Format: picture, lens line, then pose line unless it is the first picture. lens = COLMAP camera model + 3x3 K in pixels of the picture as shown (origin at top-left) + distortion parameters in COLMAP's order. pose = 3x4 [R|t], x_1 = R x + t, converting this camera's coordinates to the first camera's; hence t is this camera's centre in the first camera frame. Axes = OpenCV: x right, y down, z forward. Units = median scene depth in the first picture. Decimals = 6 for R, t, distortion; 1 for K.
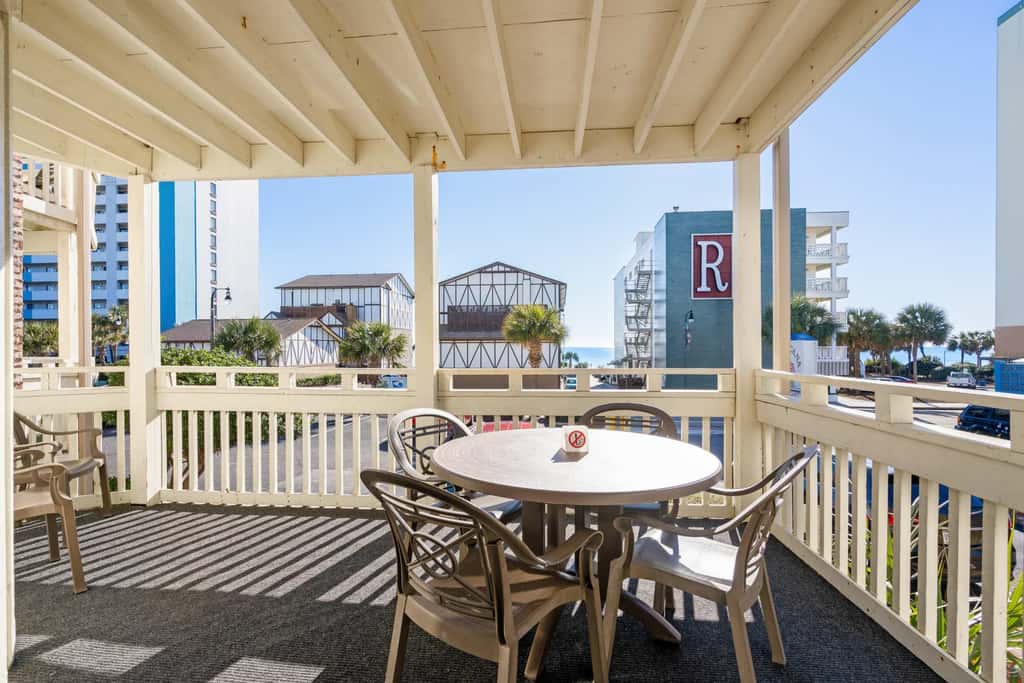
lens RADIAL K [[461.2, 0, 507.1], [0, 461.2, 350.3], [0, 0, 1]] dist [-0.001836, -0.000069]
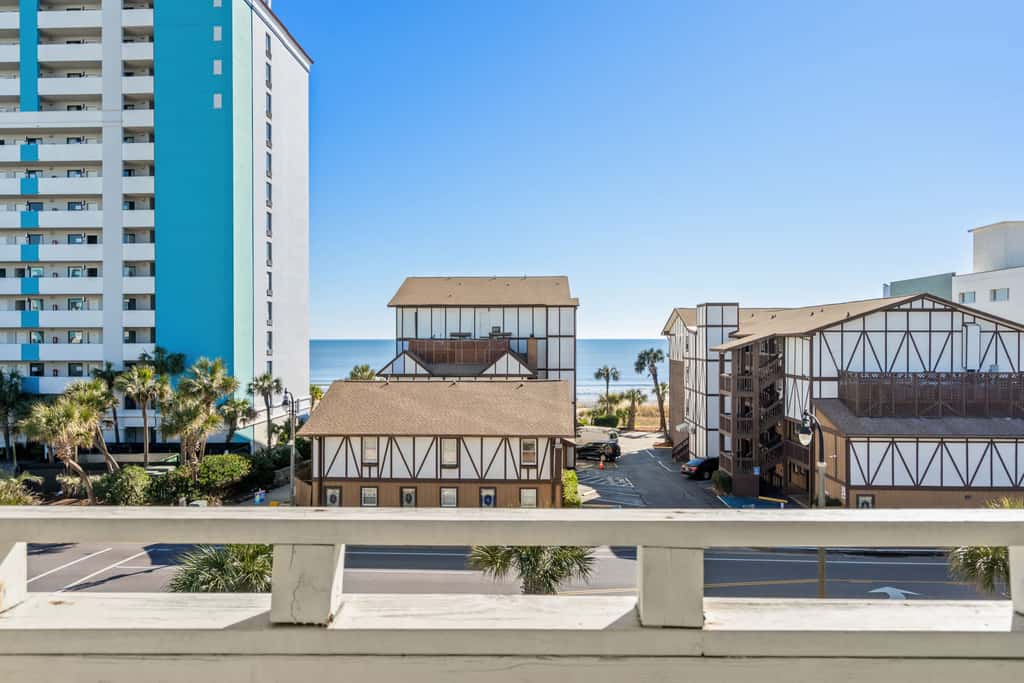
lens RADIAL K [[702.4, 0, 506.3], [0, 702.4, 341.8], [0, 0, 1]] dist [0.006622, 0.000730]
pose [[0.997984, -0.001678, 0.063443, -0.484162], [0.001690, 0.999999, -0.000126, -0.105205], [-0.063443, 0.000233, 0.997985, 0.115356]]
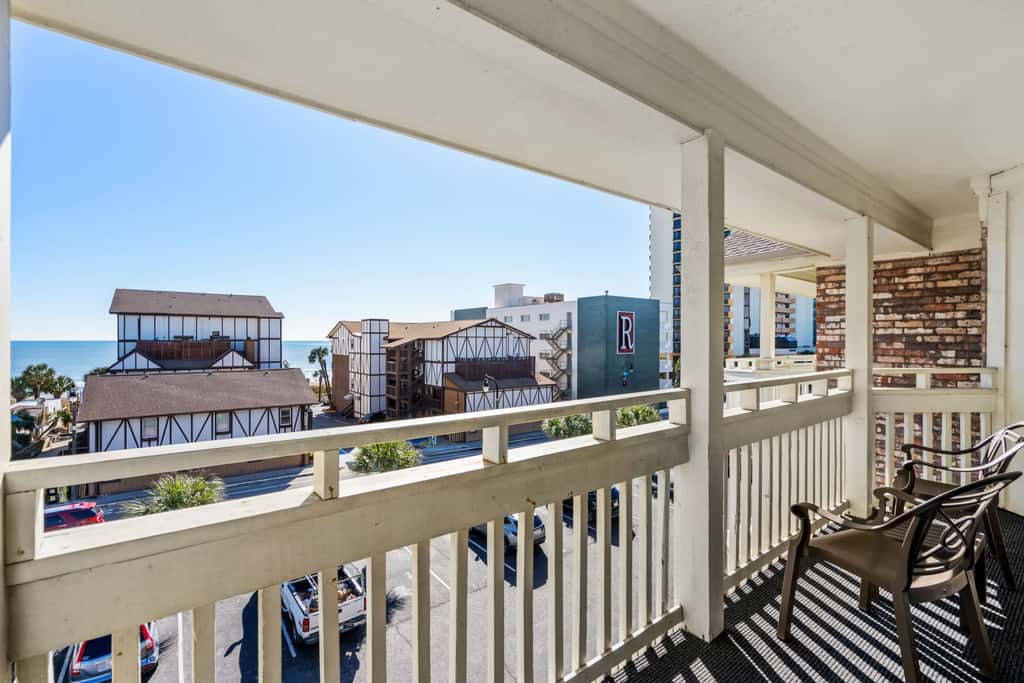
lens RADIAL K [[466.6, 0, 508.0], [0, 466.6, 344.4], [0, 0, 1]] dist [-0.001197, 0.000953]
pose [[0.731898, -0.005408, 0.681392, -0.641982], [0.002383, 0.999983, 0.005376, -0.105764], [-0.681410, -0.002311, 0.731899, 0.081452]]
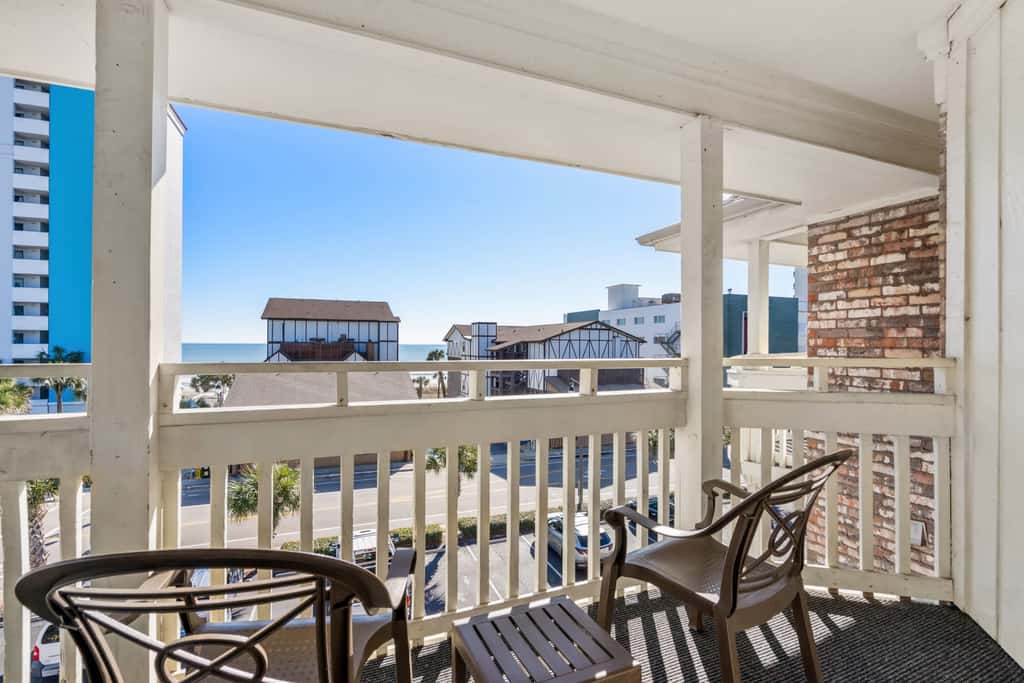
lens RADIAL K [[472.6, 0, 508.9], [0, 472.6, 343.3], [0, 0, 1]] dist [-0.000462, 0.000657]
pose [[0.884371, 0.006433, 0.466740, -0.597433], [-0.003839, 0.999971, -0.006509, -0.102850], [-0.466769, 0.003965, 0.884370, 0.066781]]
